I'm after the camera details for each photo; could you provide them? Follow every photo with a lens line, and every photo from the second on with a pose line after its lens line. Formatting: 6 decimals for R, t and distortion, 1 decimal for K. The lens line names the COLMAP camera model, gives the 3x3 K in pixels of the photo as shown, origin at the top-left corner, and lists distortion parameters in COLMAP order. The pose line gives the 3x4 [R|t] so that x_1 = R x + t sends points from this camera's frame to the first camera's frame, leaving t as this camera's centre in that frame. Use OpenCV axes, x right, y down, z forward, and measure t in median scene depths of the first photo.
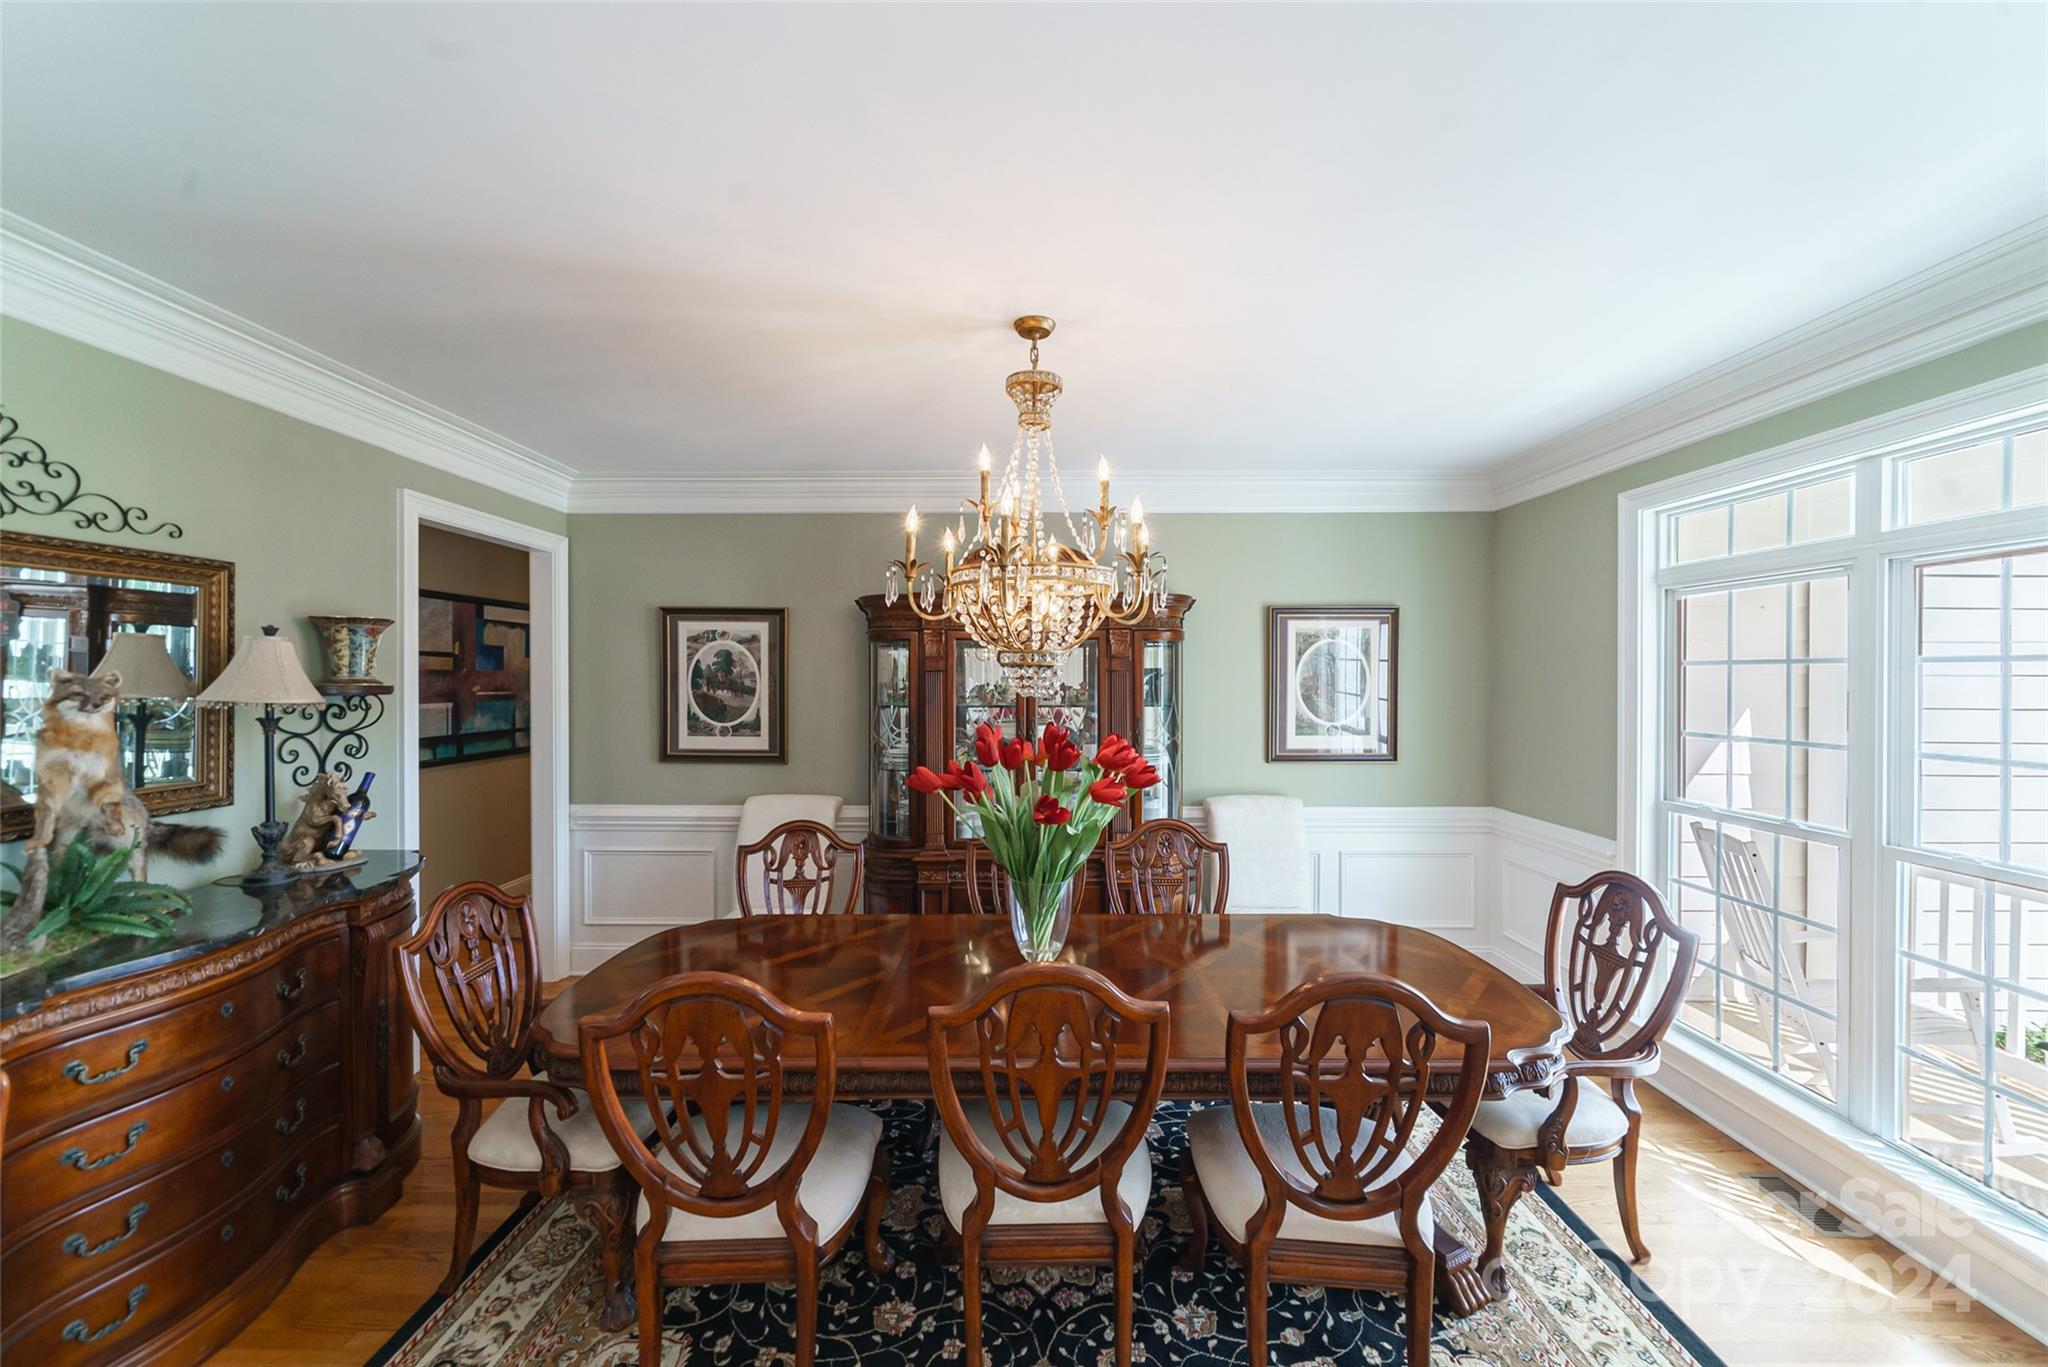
lens RADIAL K [[757.2, 0, 999.8], [0, 757.2, 682.6], [0, 0, 1]] dist [-0.003392, -0.000708]
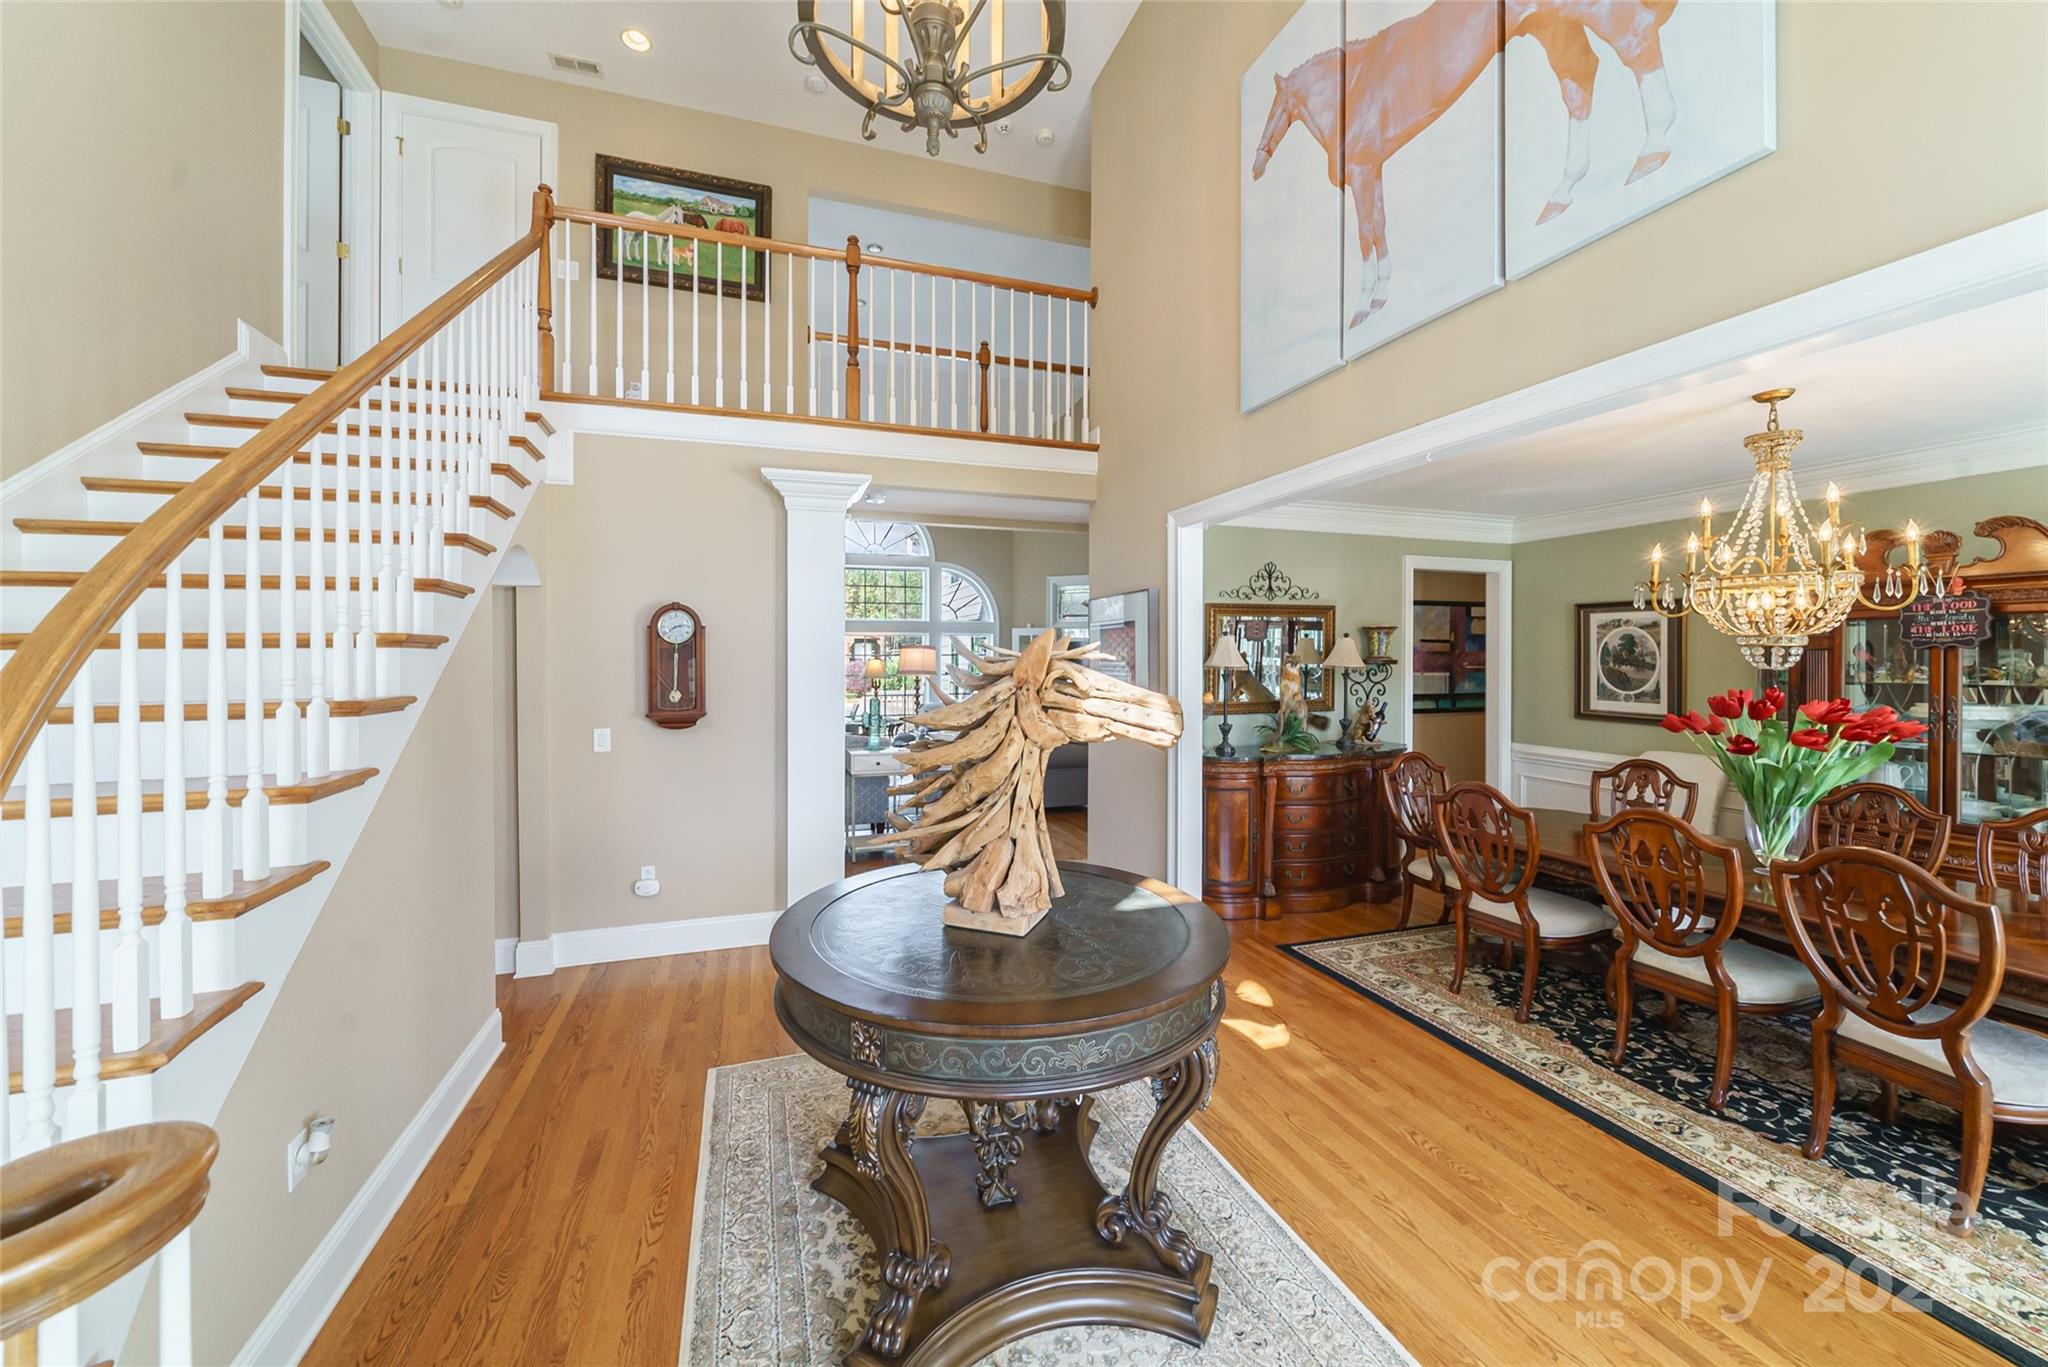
lens RADIAL K [[757.2, 0, 1037.0], [0, 757.2, 662.1], [0, 0, 1]] dist [-0.003392, -0.000708]
pose [[0.370232, 0.006196, -0.928919, 0.691755], [-0.006791, 0.999969, 0.003963, 0.008801], [0.928915, 0.004842, 0.370262, -0.609877]]
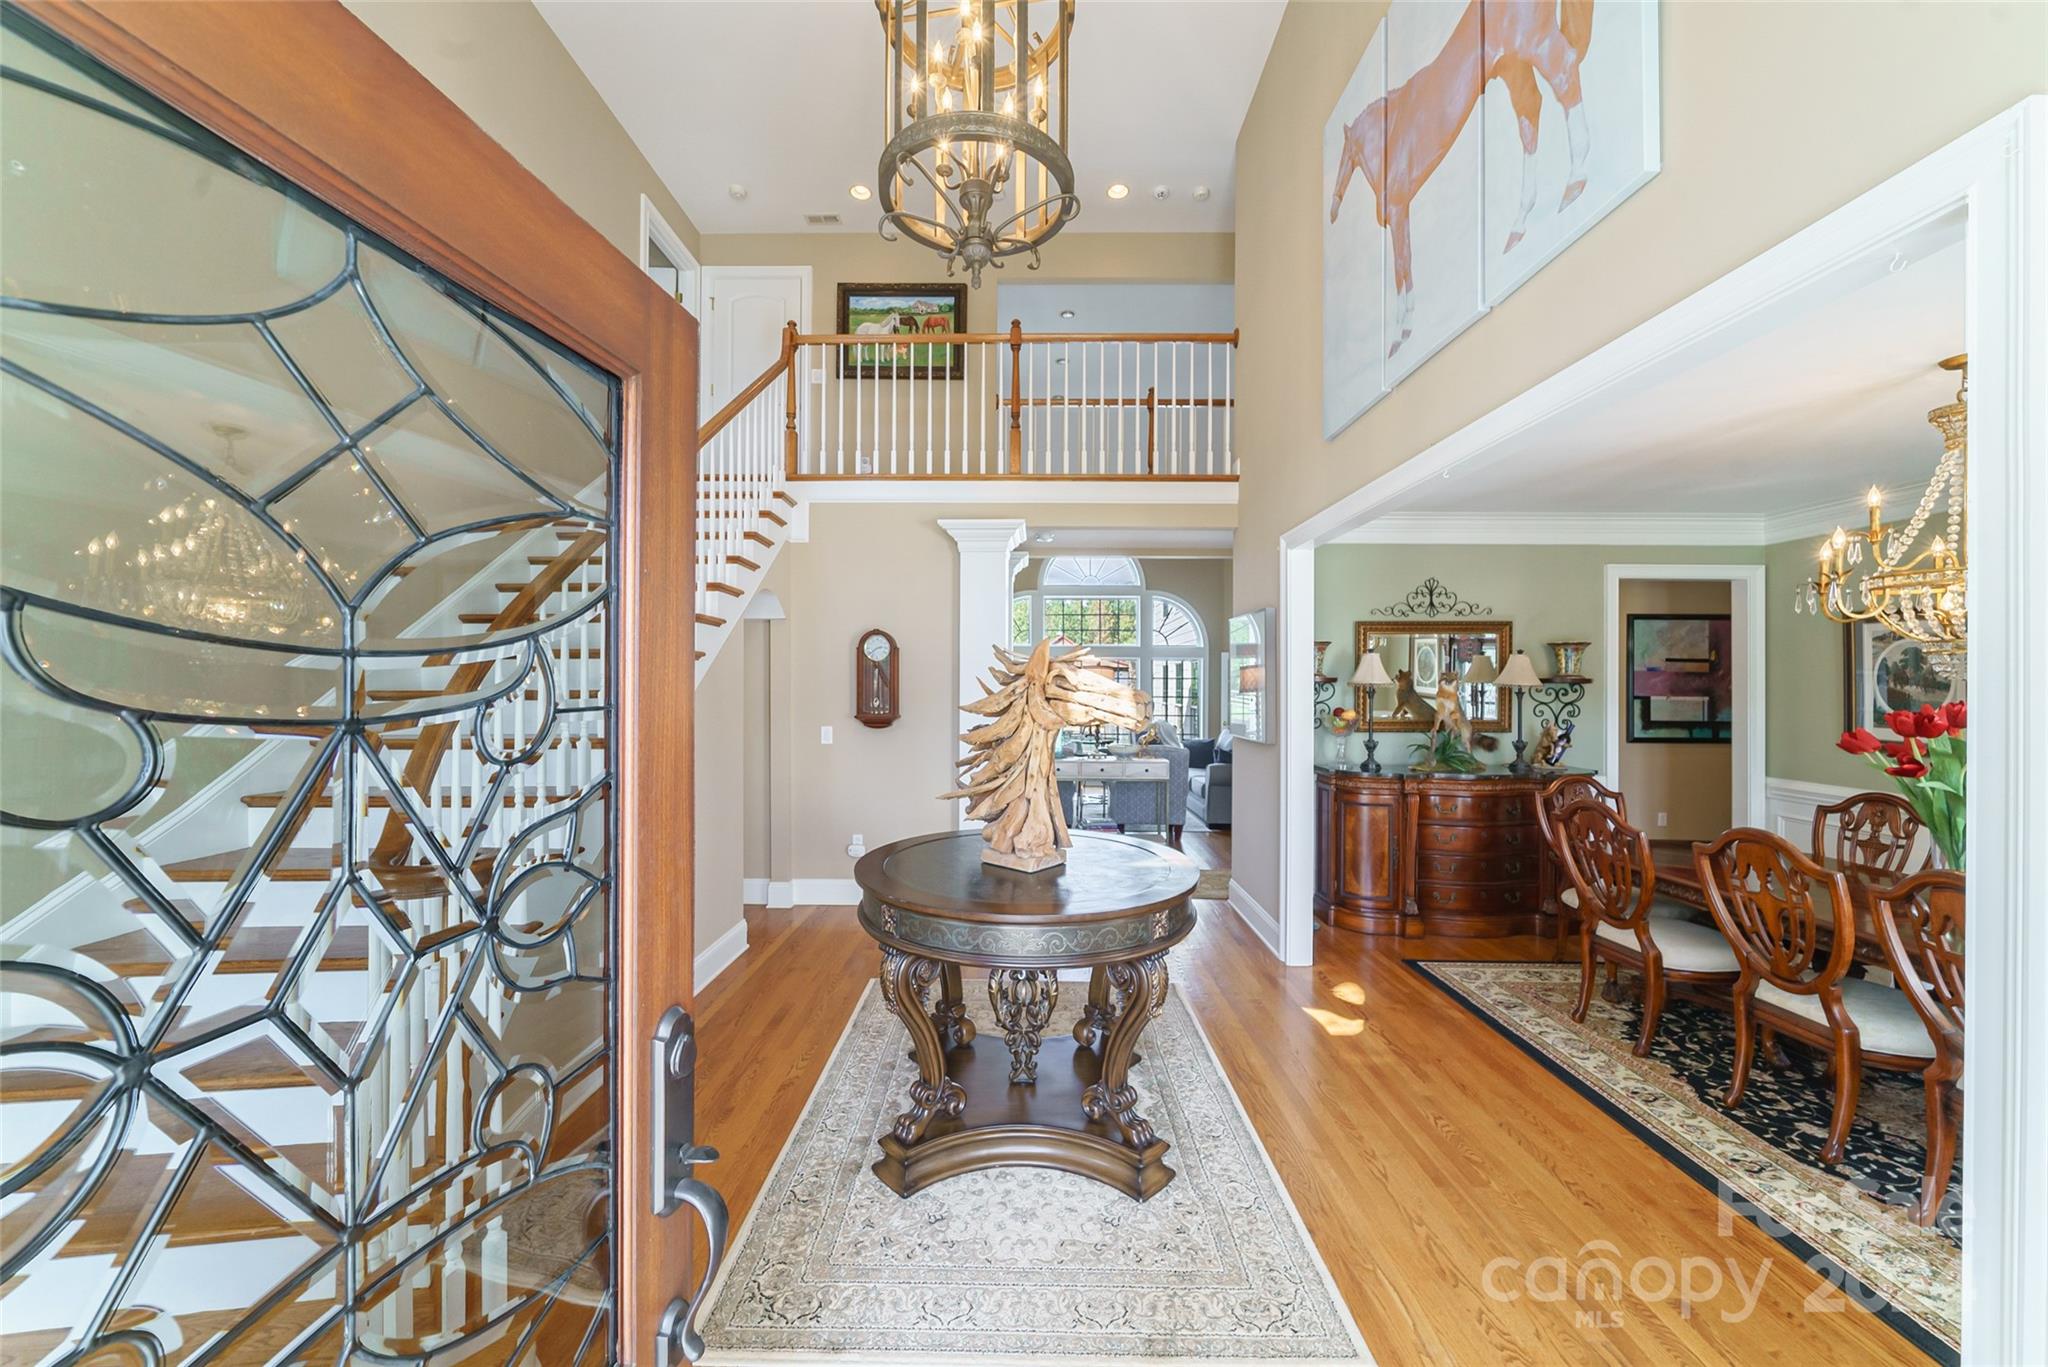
lens RADIAL K [[757.2, 0, 1048.9], [0, 757.2, 686.3], [0, 0, 1]] dist [-0.003392, -0.000708]
pose [[0.045786, 0.000492, -0.998951, 0.961367], [-0.012445, 0.999923, -0.000078, 0.039689], [0.998874, 0.012436, 0.045789, -0.380228]]
